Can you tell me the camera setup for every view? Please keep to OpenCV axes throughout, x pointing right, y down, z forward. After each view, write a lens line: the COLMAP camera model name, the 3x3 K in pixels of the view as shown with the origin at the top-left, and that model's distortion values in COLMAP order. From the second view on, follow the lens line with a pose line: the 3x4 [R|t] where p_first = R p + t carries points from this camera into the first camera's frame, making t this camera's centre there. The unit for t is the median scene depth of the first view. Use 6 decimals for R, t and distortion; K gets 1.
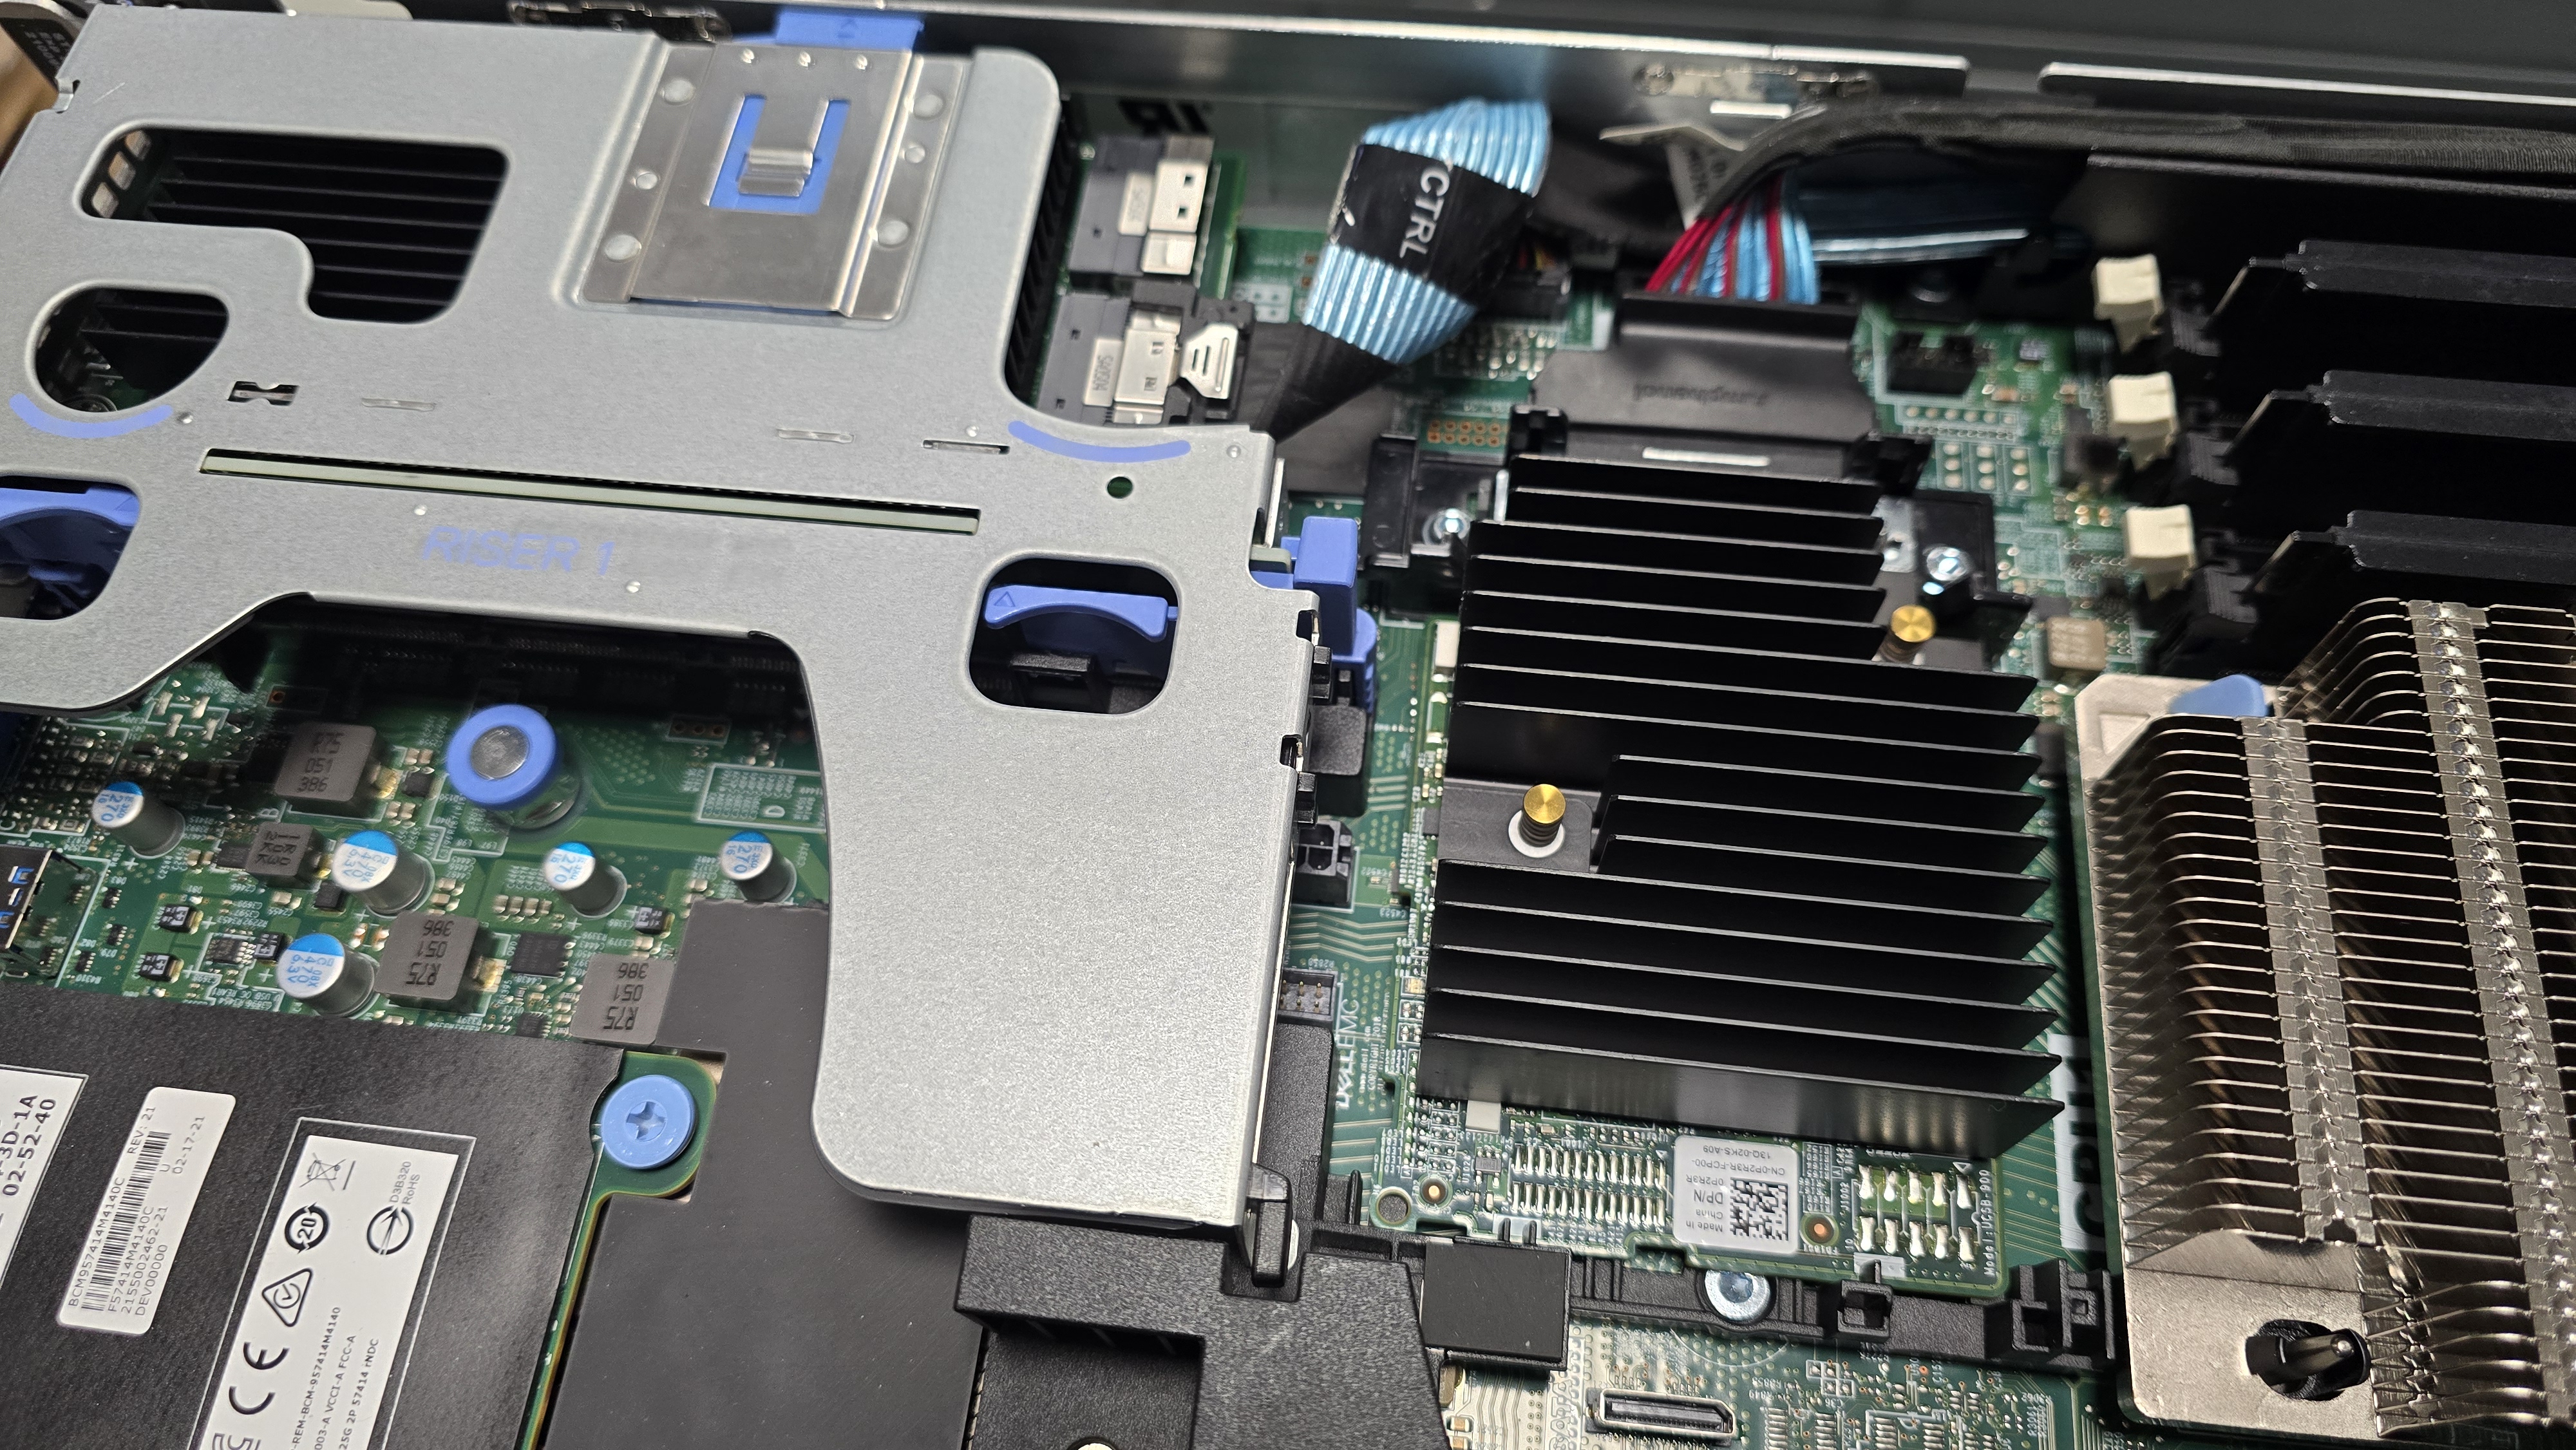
lens RADIAL K [[1981.4, 0, 1288.0], [0, 1981.4, 725.0], [0, 0, 1]] dist [-0.016823, -0.006763]
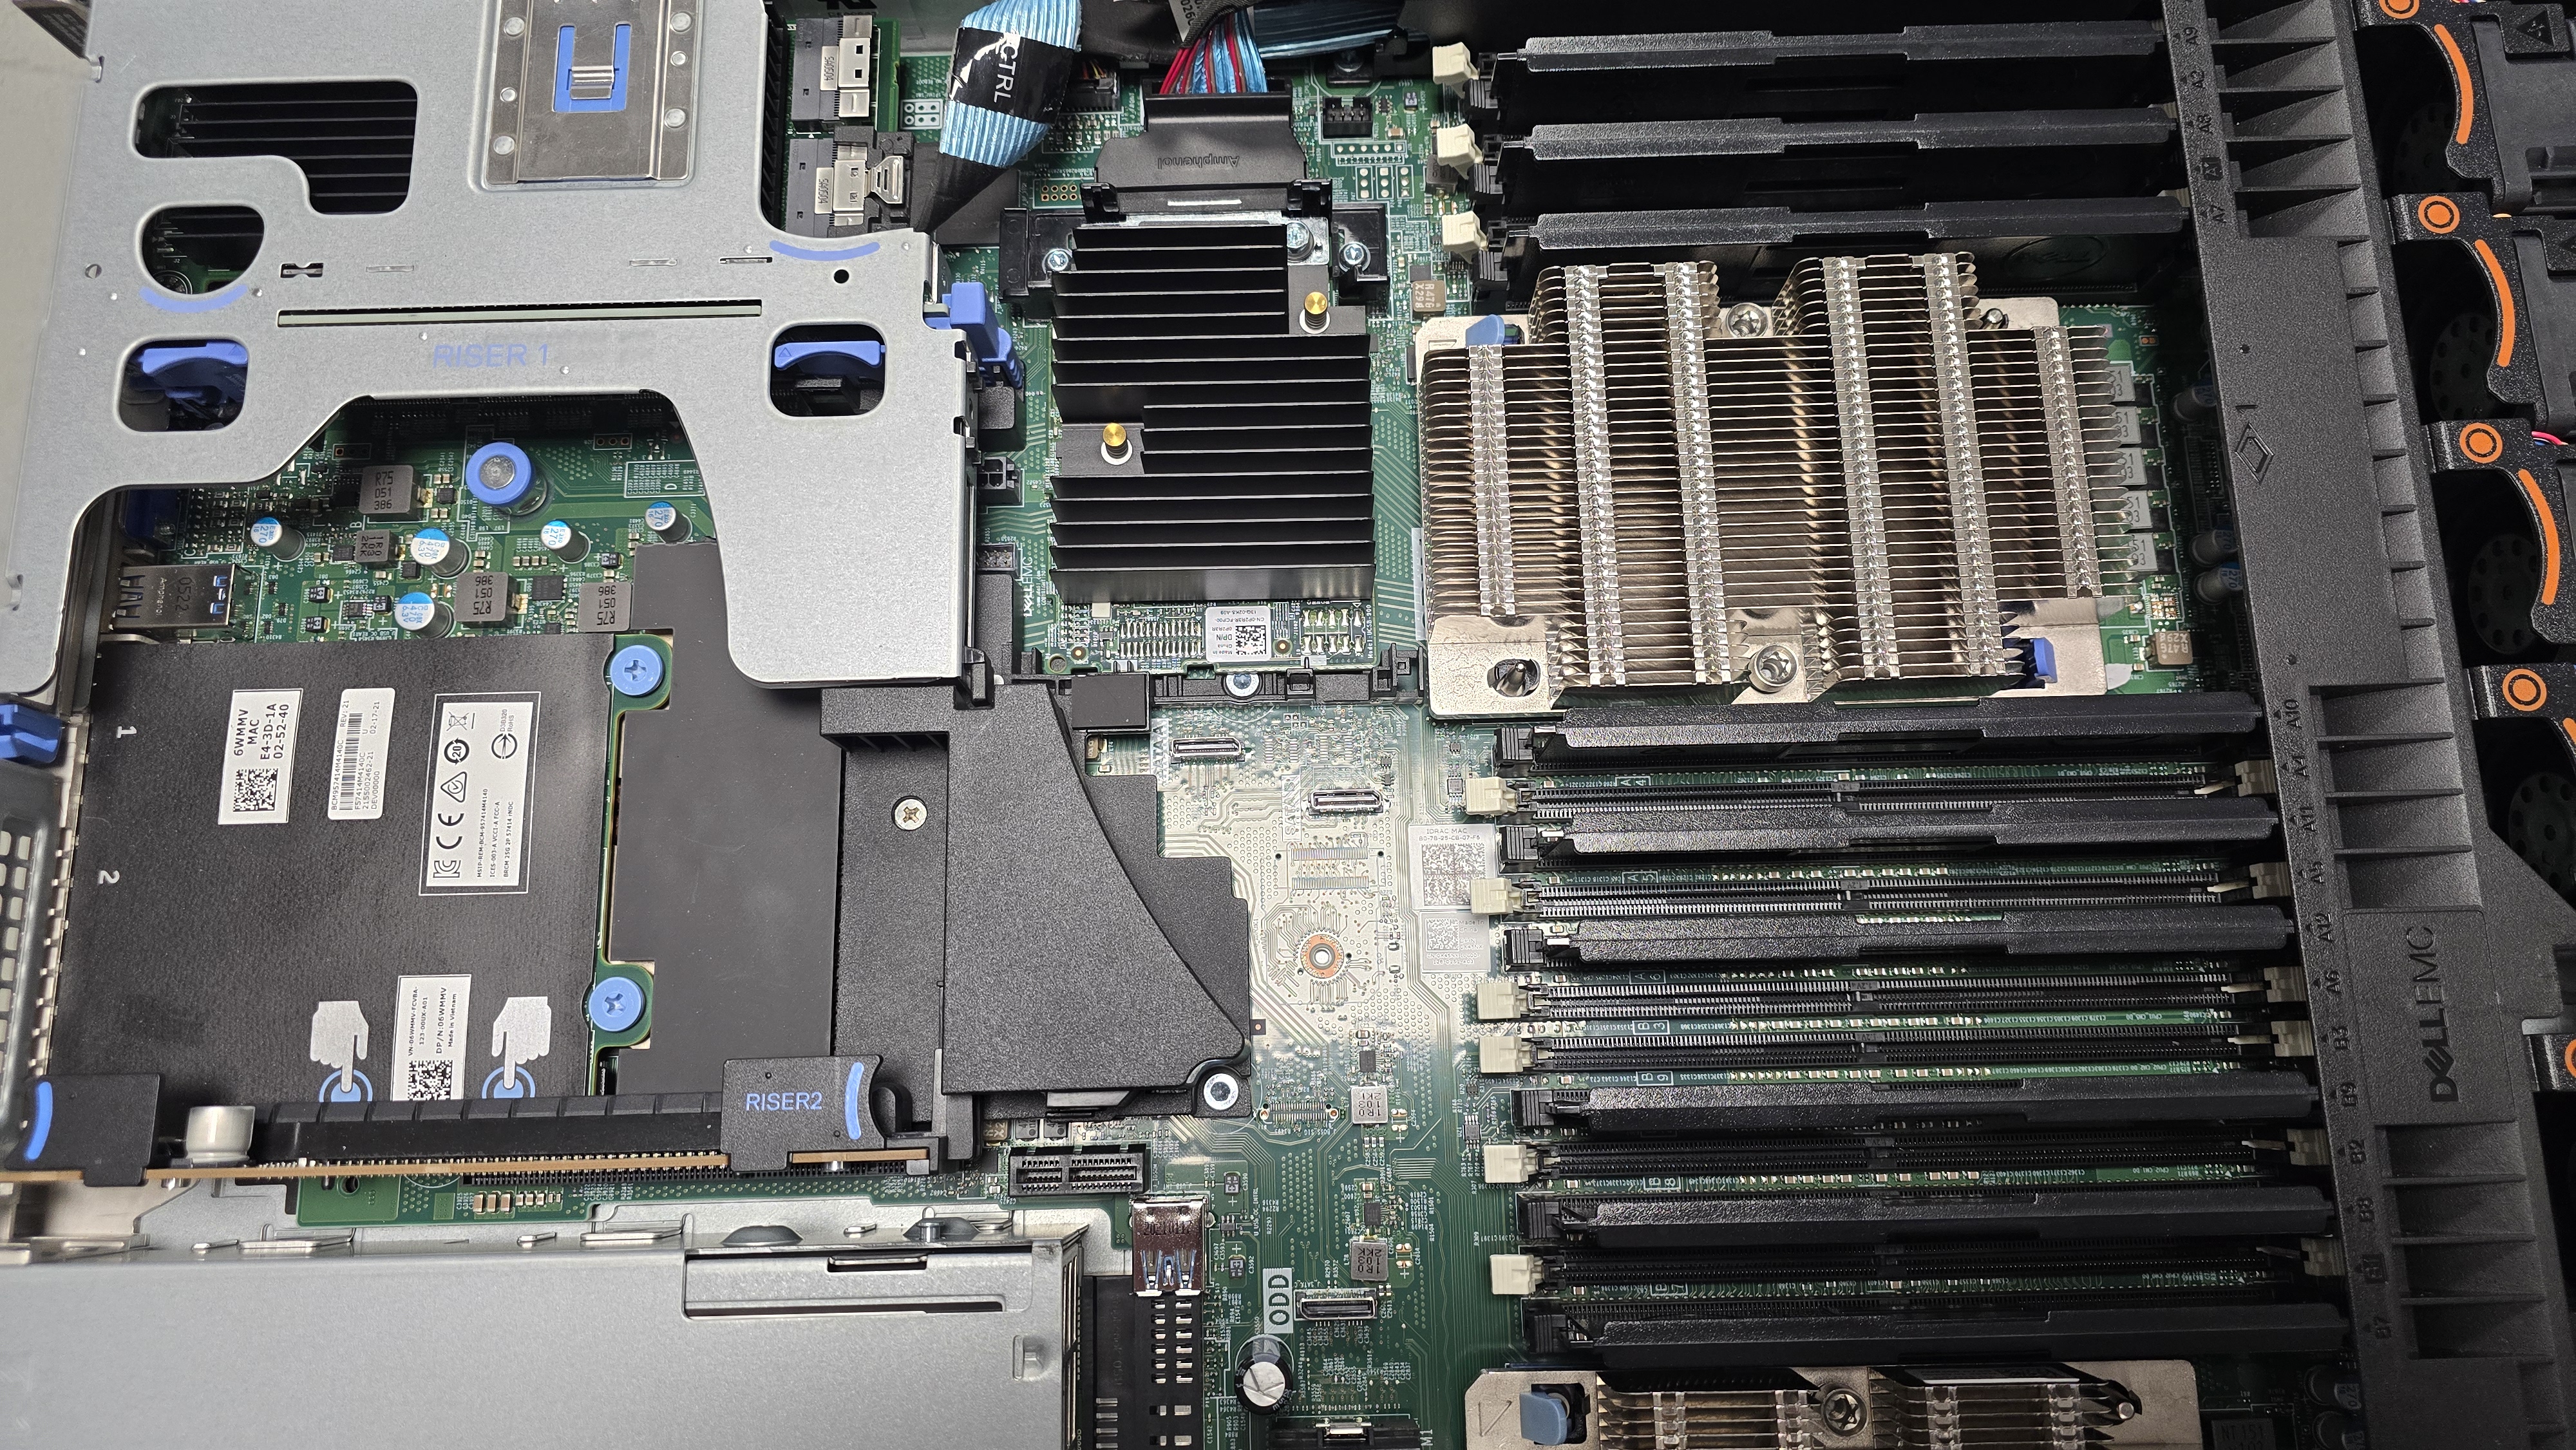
lens RADIAL K [[1772.2, 0, 1288.0], [0, 1772.2, 725.0], [0, 0, 1]] dist [0.059114, -0.110486]
pose [[0.988833, -0.130776, 0.071469, 0.126886], [0.110342, 0.964793, 0.238744, -0.066805], [-0.100175, -0.228192, 0.968449, -0.580579]]
